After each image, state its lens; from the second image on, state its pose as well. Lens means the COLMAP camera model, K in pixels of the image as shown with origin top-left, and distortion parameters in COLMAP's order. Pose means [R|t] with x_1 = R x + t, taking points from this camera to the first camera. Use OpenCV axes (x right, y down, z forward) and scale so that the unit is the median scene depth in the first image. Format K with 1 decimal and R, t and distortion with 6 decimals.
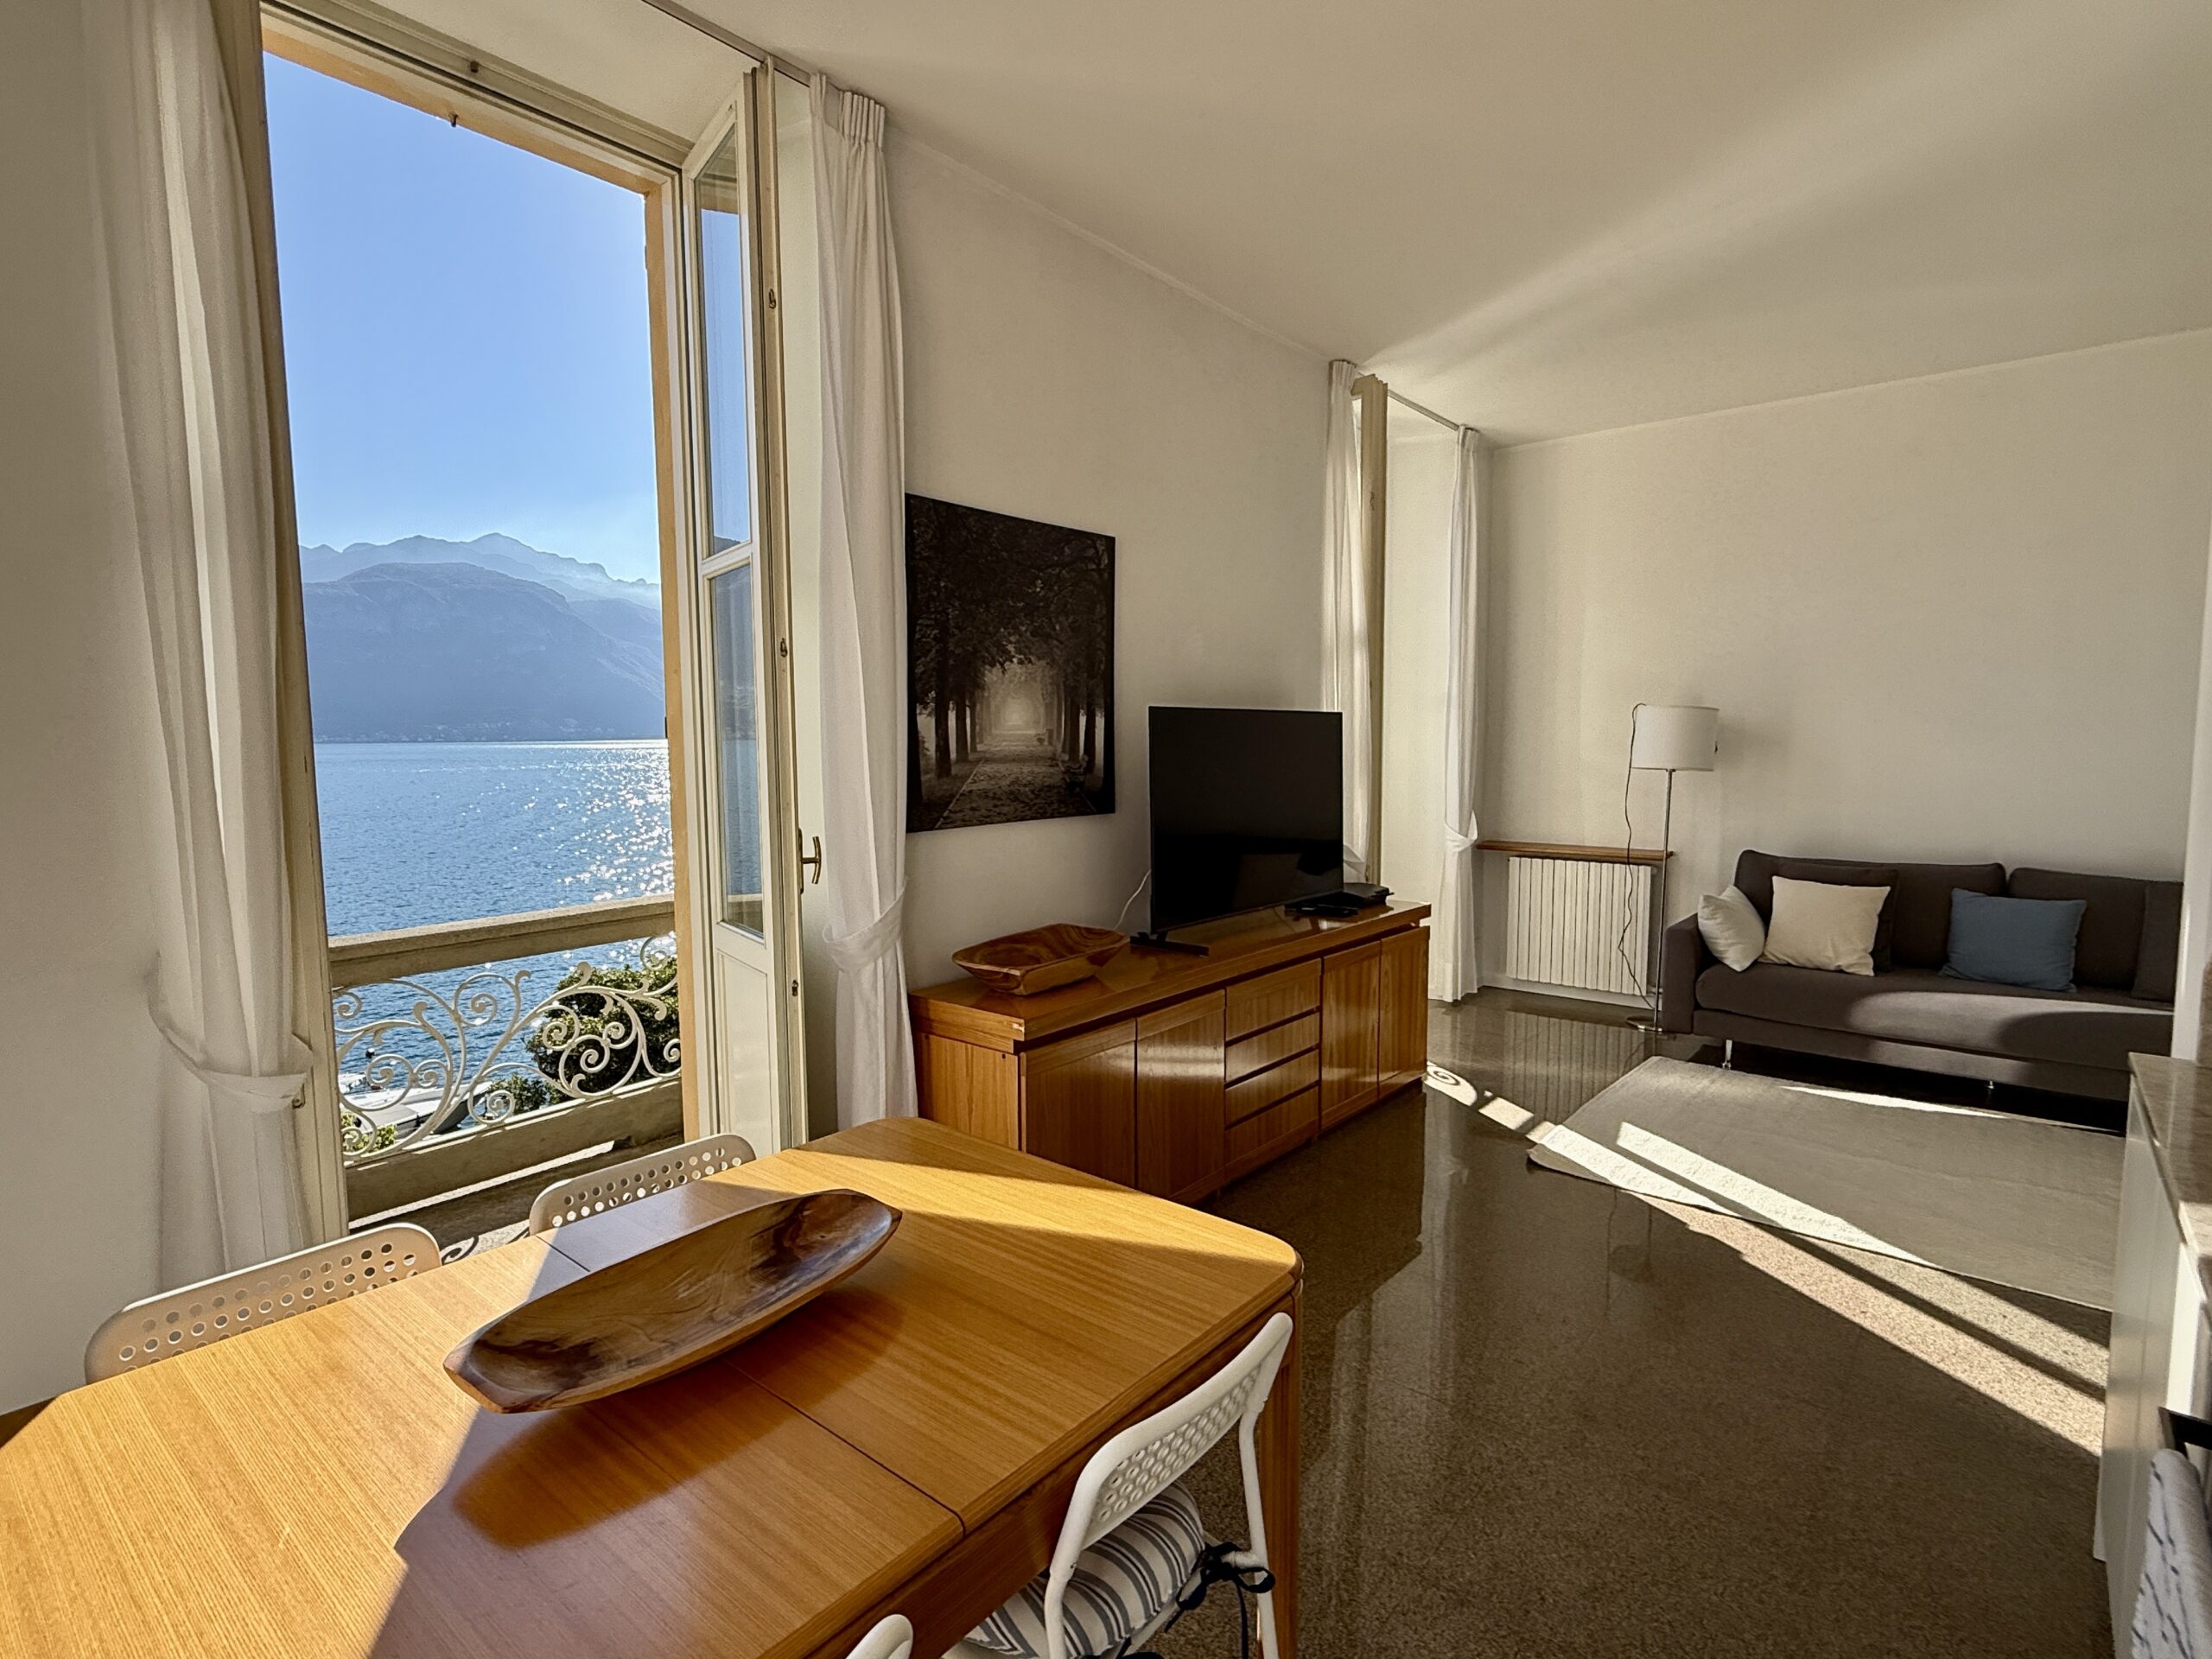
lens RADIAL K [[1109.6, 0, 1102.4], [0, 1109.6, 832.8], [0, 0, 1]] dist [-0.003018, 0.000244]
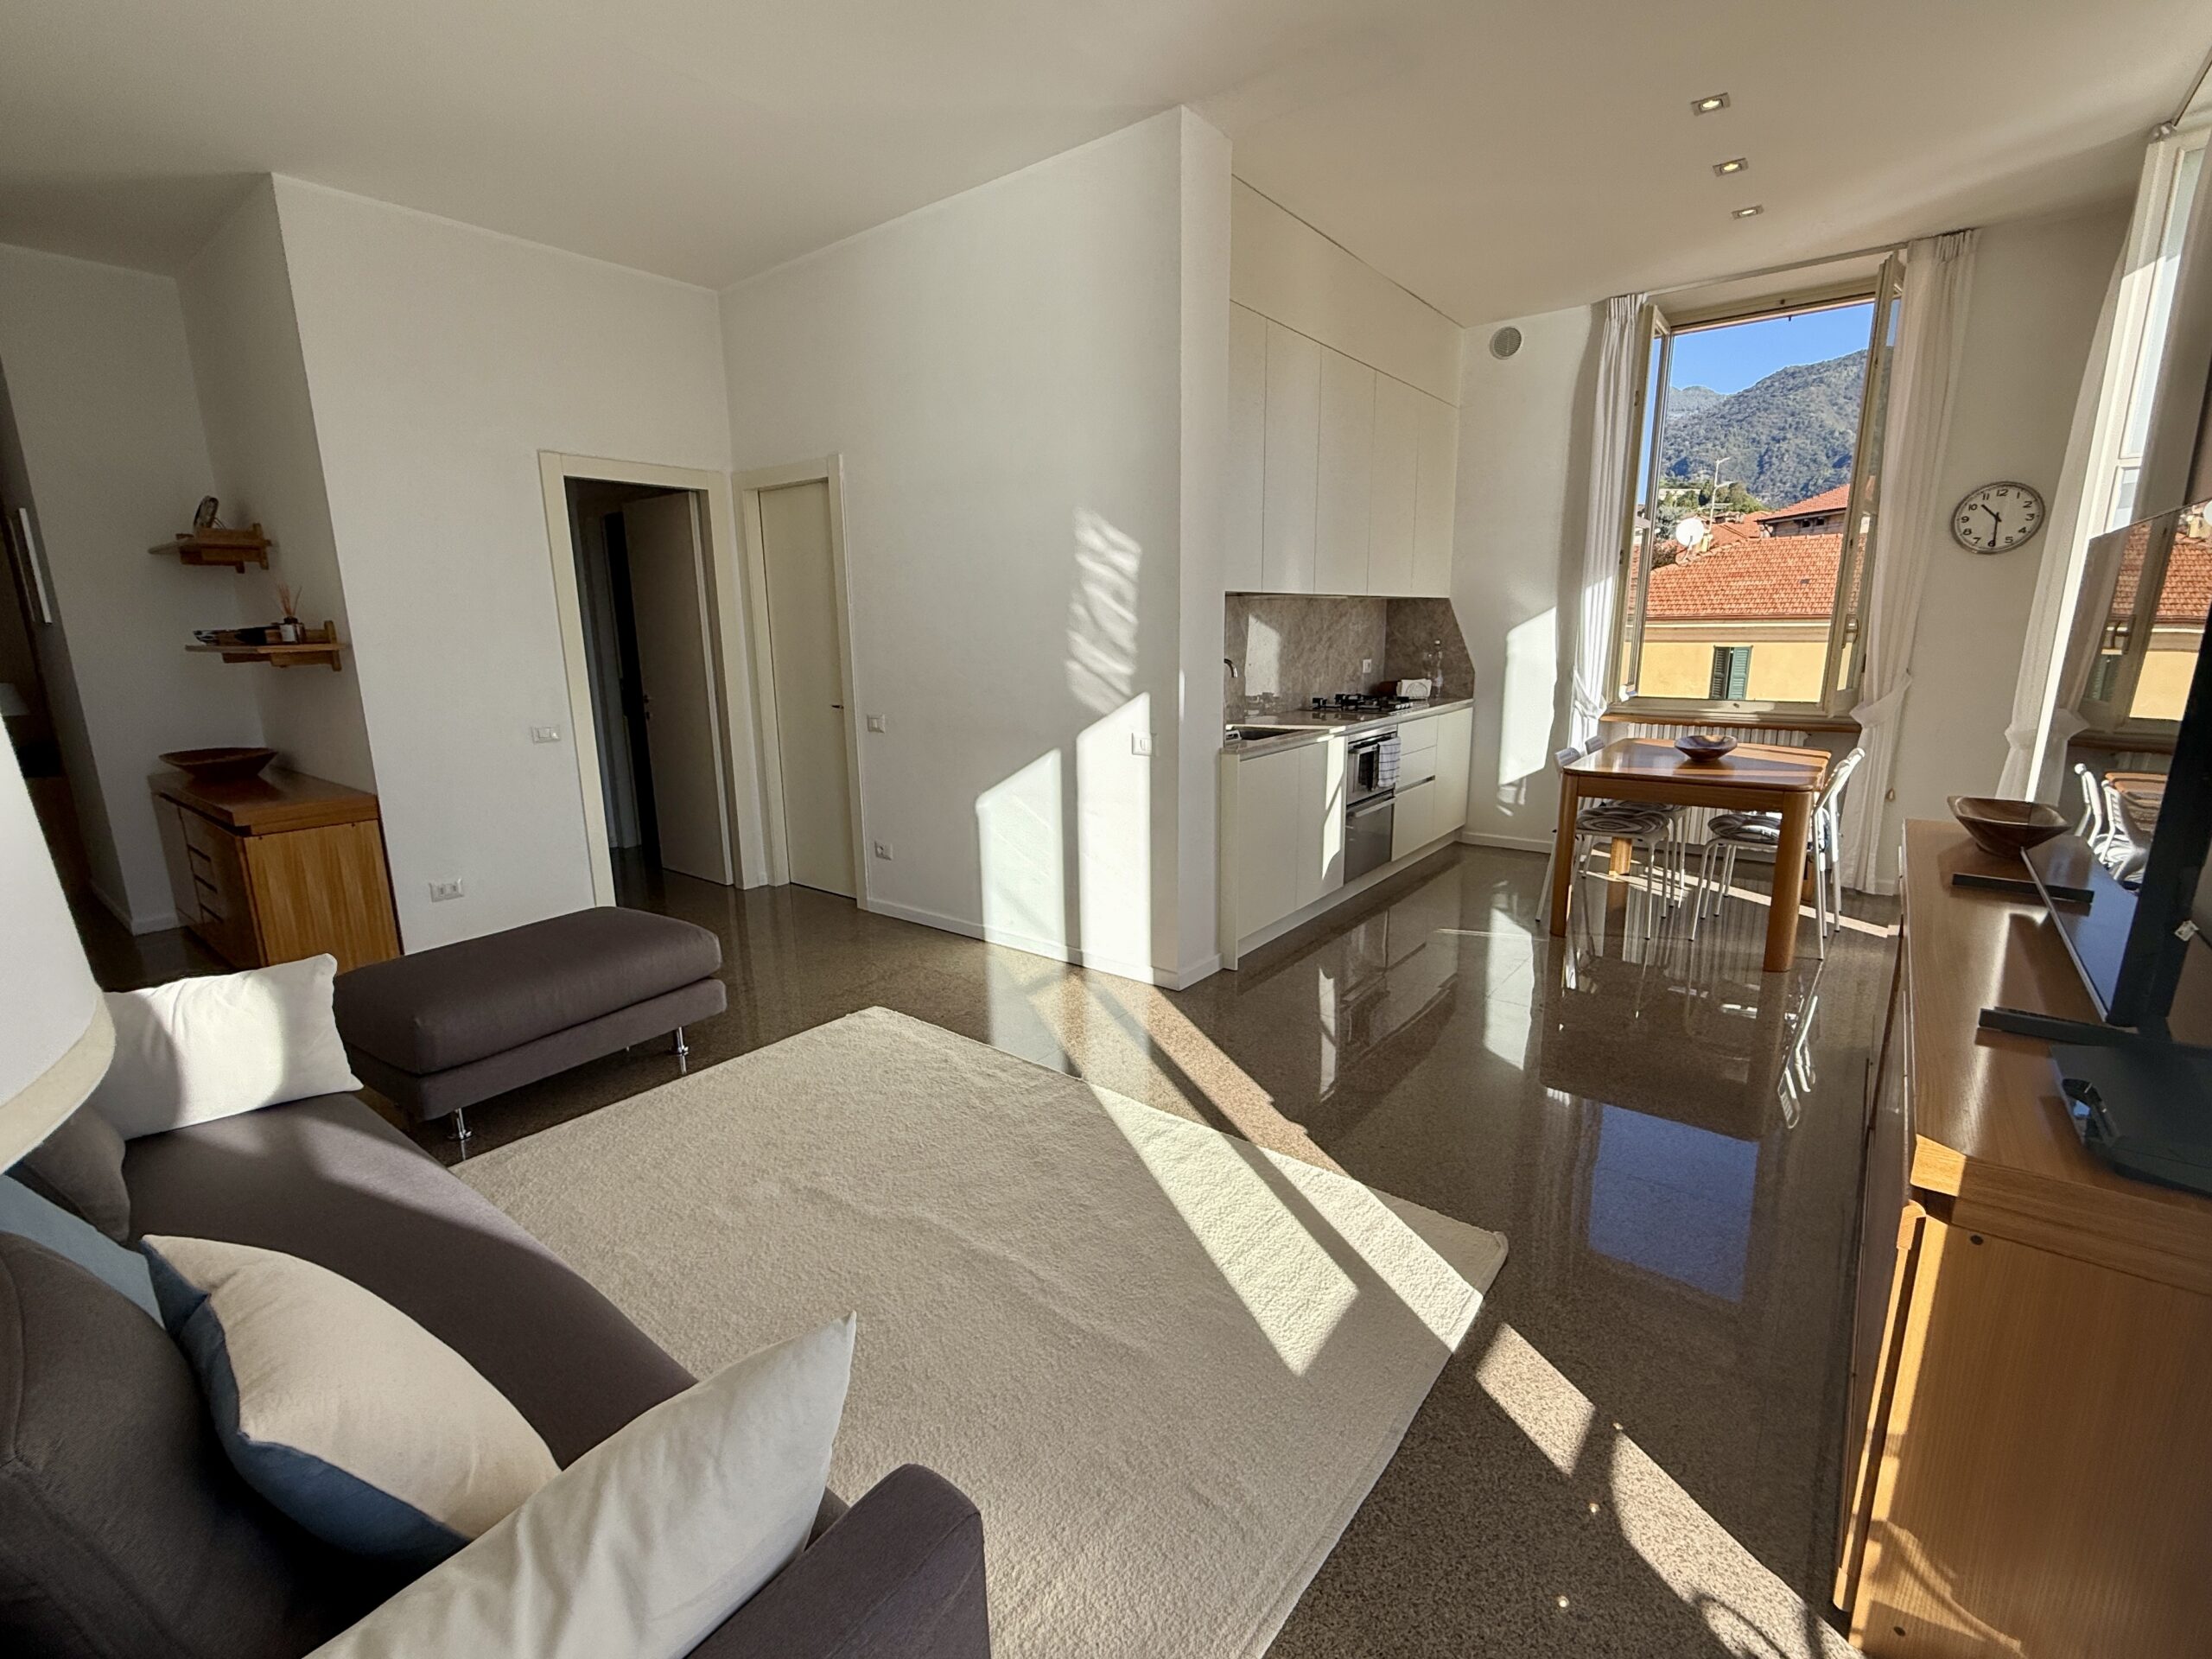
lens RADIAL K [[981.7, 0, 1102.7], [0, 981.7, 829.0], [0, 0, 1]] dist [-0.000812, -0.000042]
pose [[-0.999541, 0.023546, -0.019055, 0.707528], [0.016913, 0.955723, 0.293780, -0.134385], [0.025129, 0.293323, -0.955683, 1.684544]]
